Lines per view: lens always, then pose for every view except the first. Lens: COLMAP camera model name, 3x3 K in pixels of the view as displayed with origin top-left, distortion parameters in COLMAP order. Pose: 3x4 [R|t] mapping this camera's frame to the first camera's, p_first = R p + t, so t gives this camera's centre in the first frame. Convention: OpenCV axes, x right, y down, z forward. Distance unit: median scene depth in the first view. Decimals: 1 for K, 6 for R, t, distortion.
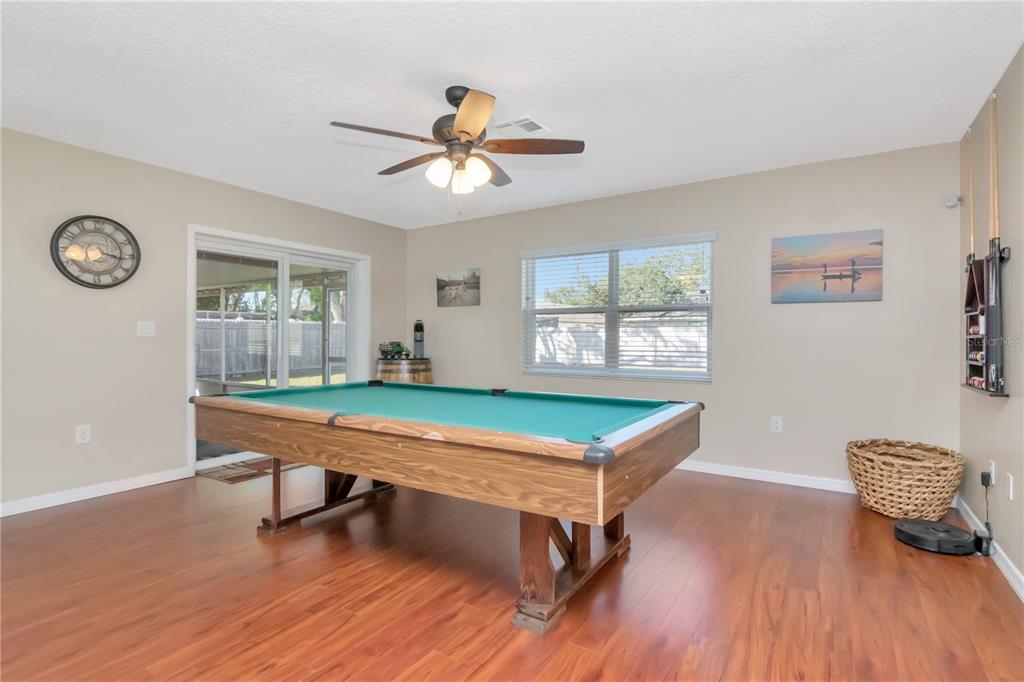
lens RADIAL K [[498.7, 0, 515.5], [0, 498.7, 338.1], [0, 0, 1]] dist [-0.004074, -0.006365]
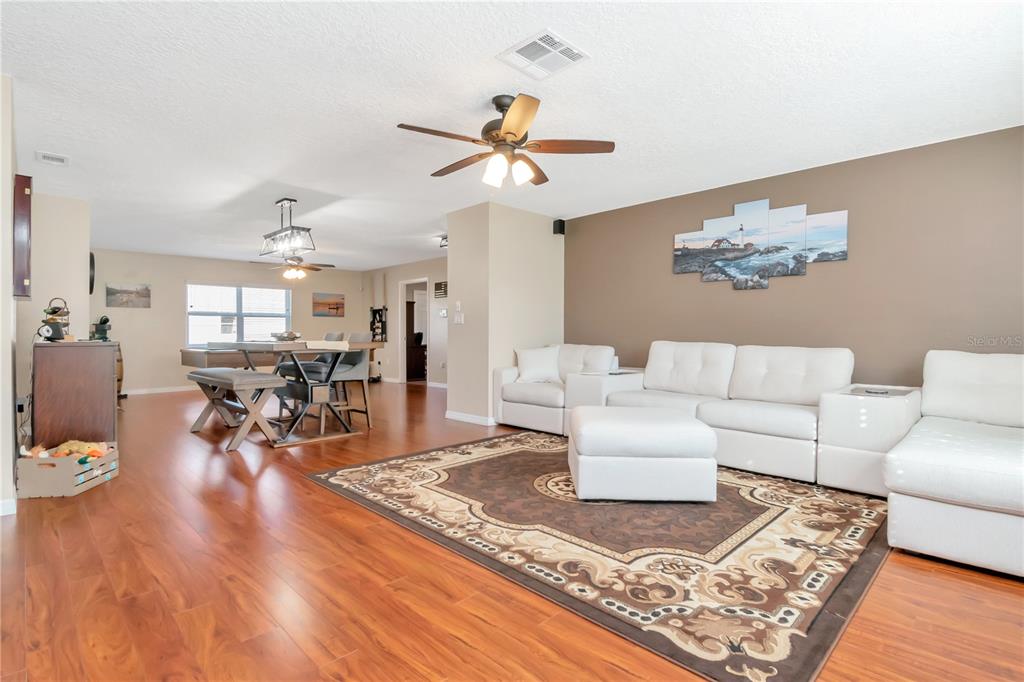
lens RADIAL K [[498.7, 0, 515.5], [0, 498.7, 338.1], [0, 0, 1]] dist [-0.004074, -0.006365]
pose [[0.215132, -0.009030, 0.976543, -1.366664], [0.007350, 0.999944, 0.007627, 0.026803], [-0.976557, 0.005537, 0.215186, -0.480042]]
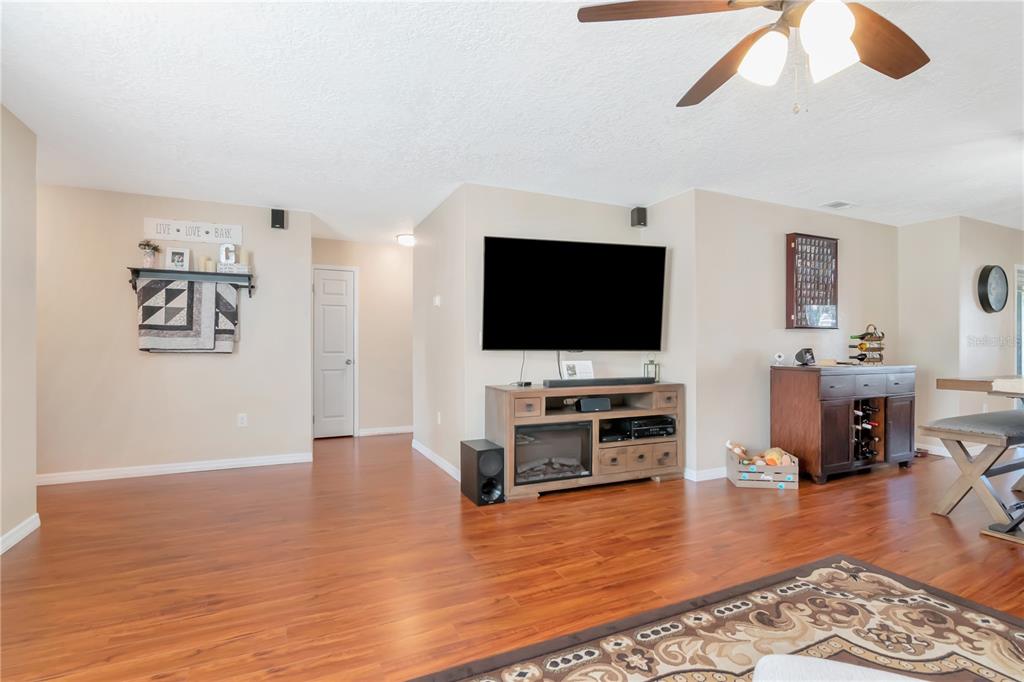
lens RADIAL K [[498.7, 0, 515.5], [0, 498.7, 338.1], [0, 0, 1]] dist [-0.004074, -0.006365]
pose [[0.849634, -0.009248, -0.527291, -0.813567], [-0.001414, 0.999803, -0.019812, 0.005163], [0.527370, 0.017579, 0.849454, -0.656944]]
